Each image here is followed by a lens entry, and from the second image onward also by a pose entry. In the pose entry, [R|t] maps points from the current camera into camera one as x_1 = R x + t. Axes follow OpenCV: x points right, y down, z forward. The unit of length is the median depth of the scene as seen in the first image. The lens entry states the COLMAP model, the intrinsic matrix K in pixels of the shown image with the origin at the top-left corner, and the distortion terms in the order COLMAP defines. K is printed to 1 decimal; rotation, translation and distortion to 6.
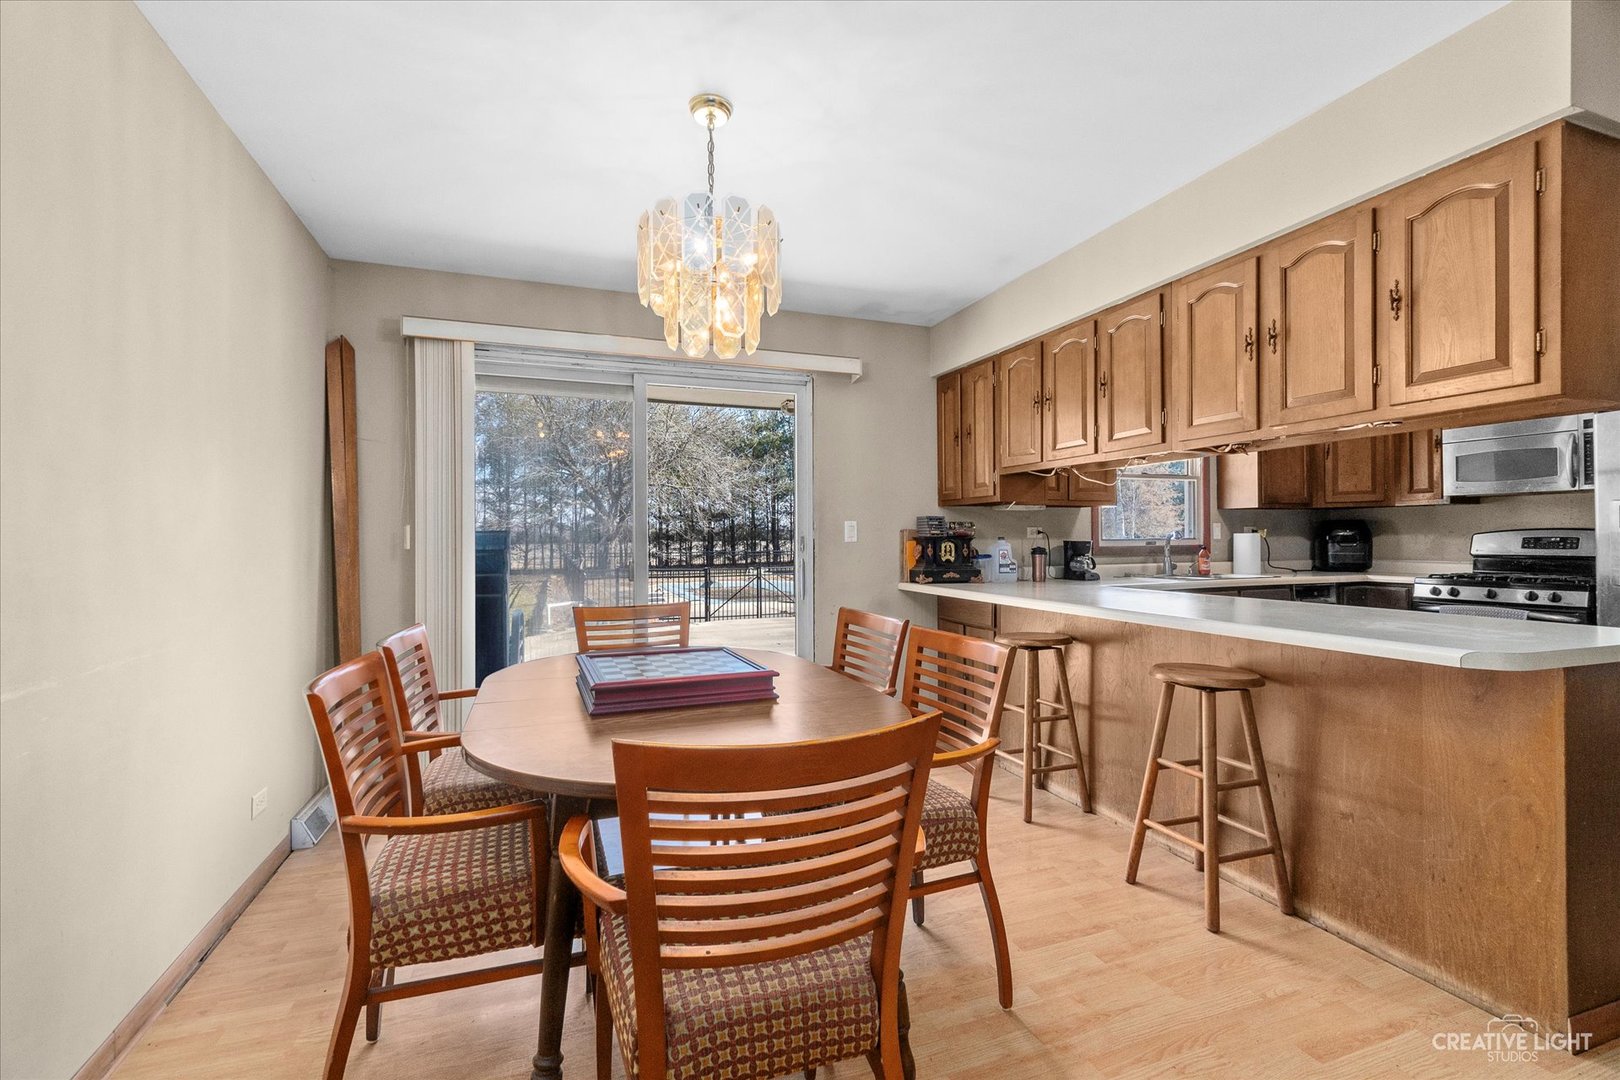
lens RADIAL K [[699.4, 0, 797.7], [0, 699.4, 542.0], [0, 0, 1]] dist [-0.001763, -0.000246]
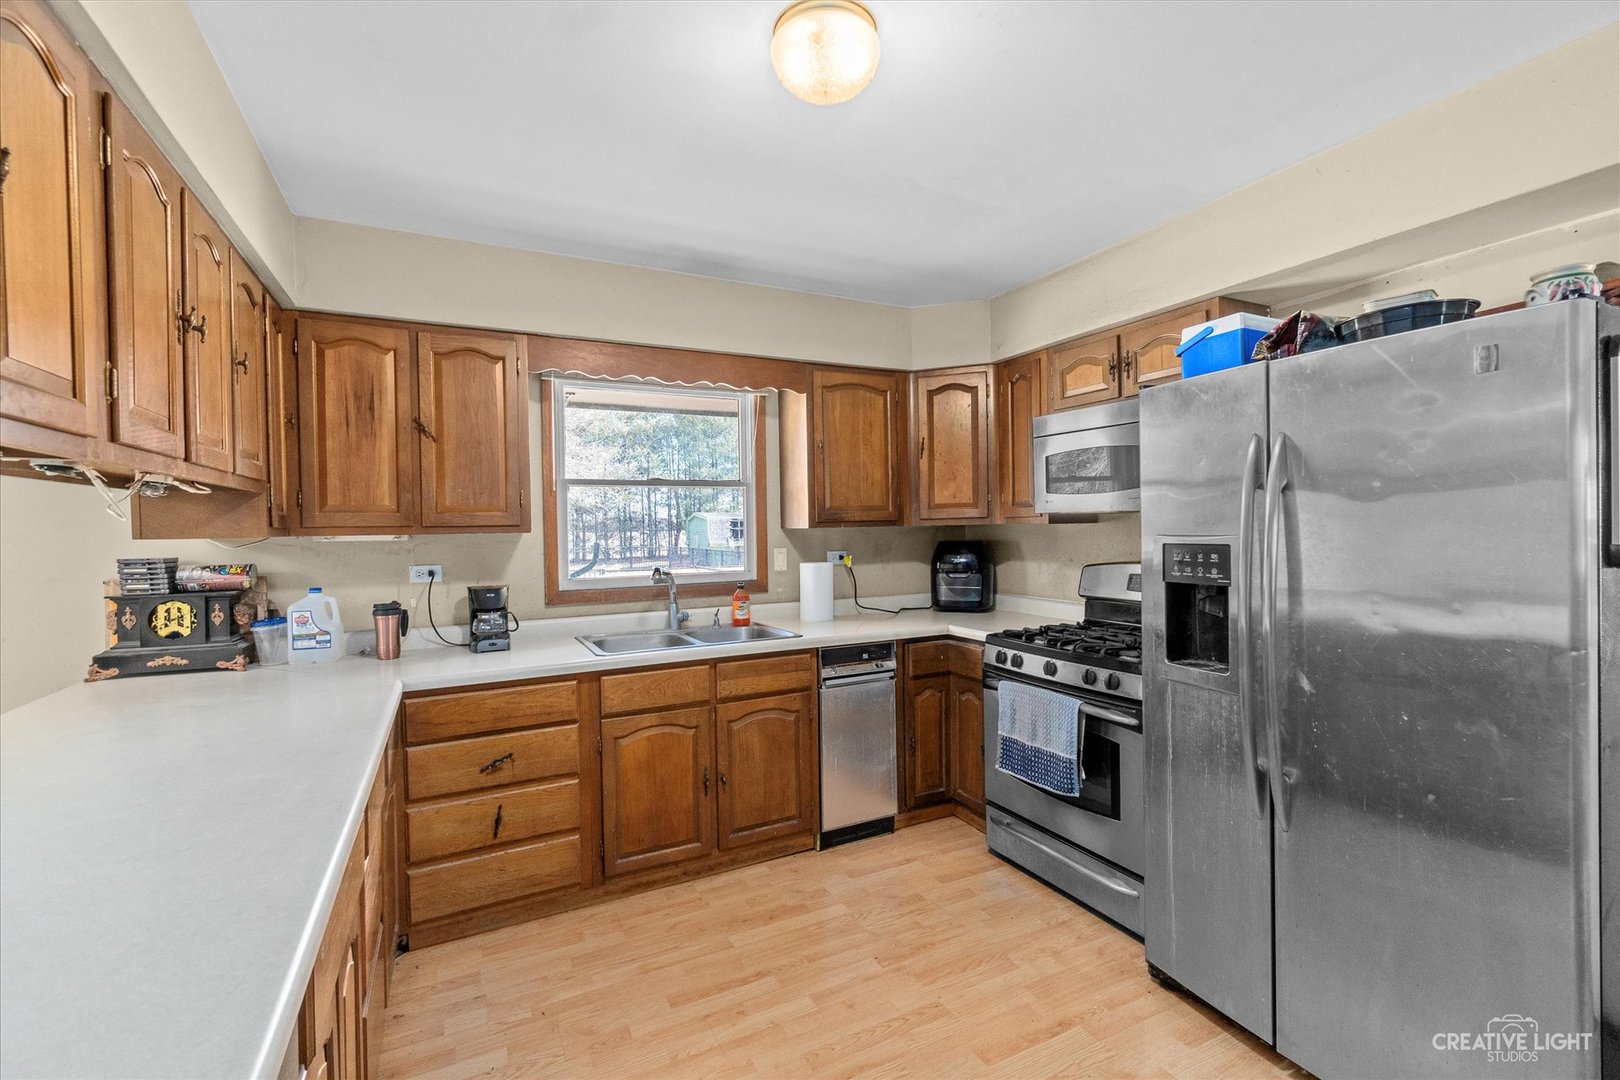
lens RADIAL K [[699.4, 0, 802.4], [0, 699.4, 537.5], [0, 0, 1]] dist [-0.001763, -0.000246]
pose [[0.992935, -0.009603, 0.118273, 0.545487], [0.008512, 0.999917, 0.009719, -0.045010], [-0.118356, -0.008644, 0.992934, 0.300483]]
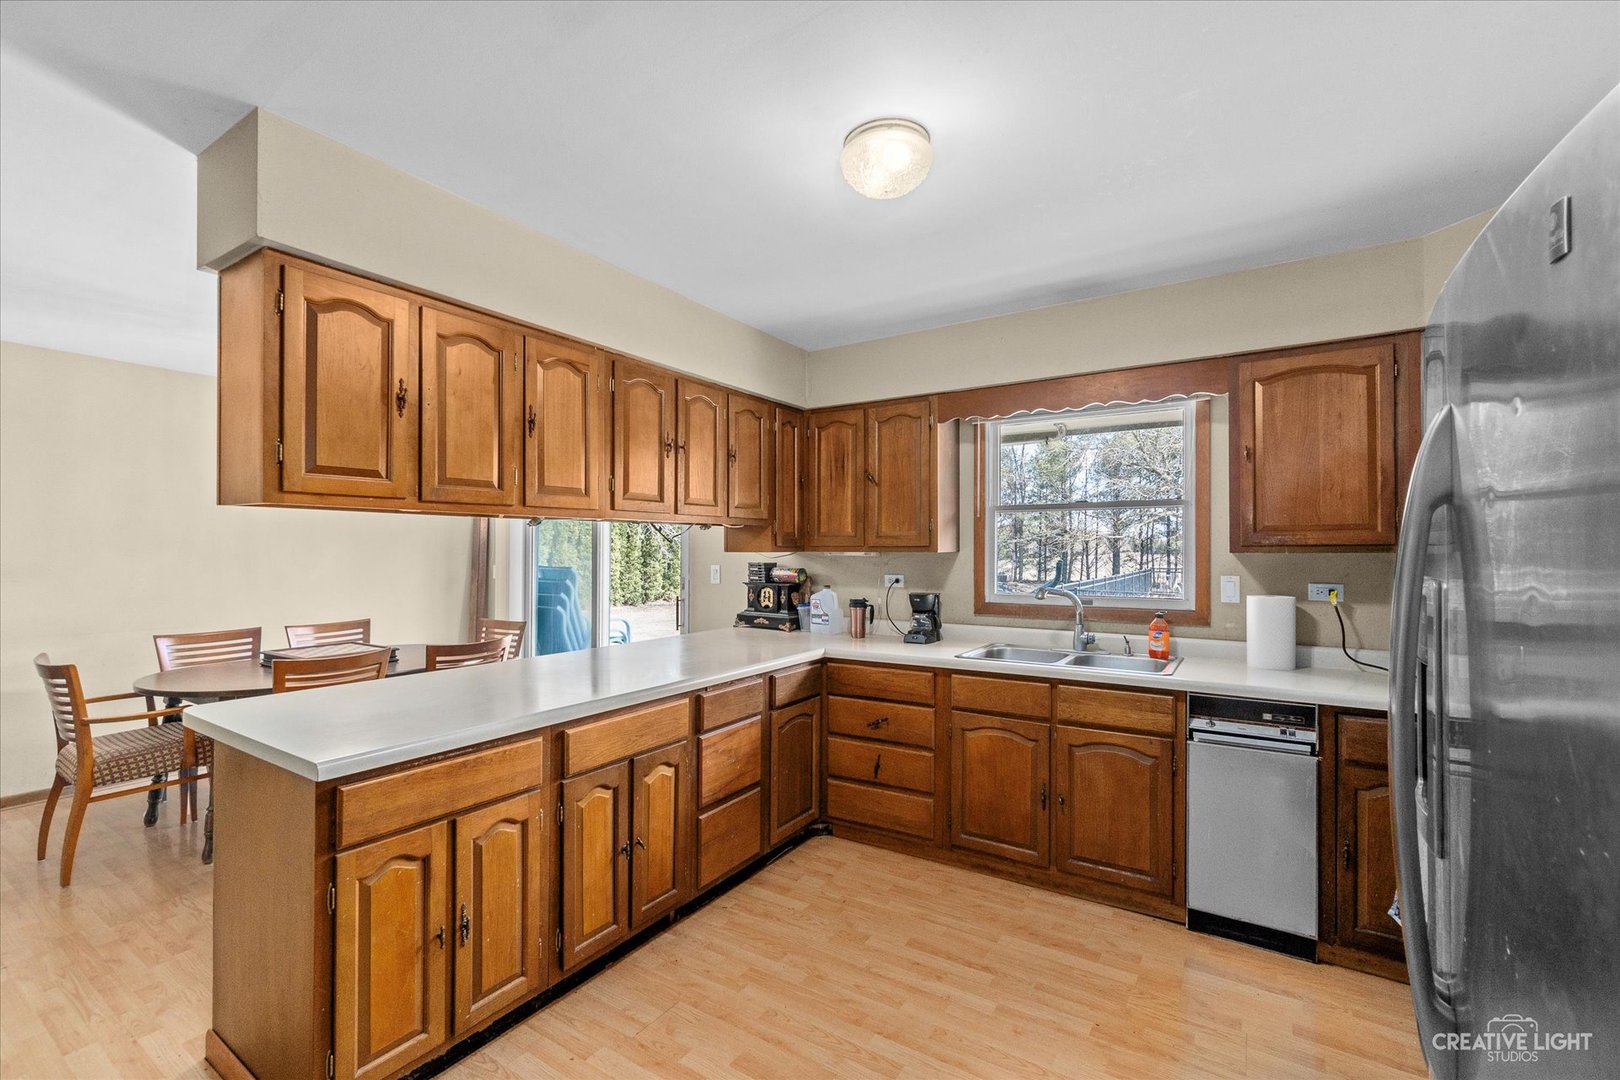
lens RADIAL K [[699.4, 0, 794.0], [0, 699.4, 543.2], [0, 0, 1]] dist [-0.001763, -0.000246]
pose [[0.599112, 0.001662, -0.800663, 0.863061], [-0.007031, 0.999970, -0.003185, -0.050866], [0.800634, 0.007538, 0.599106, 0.348258]]
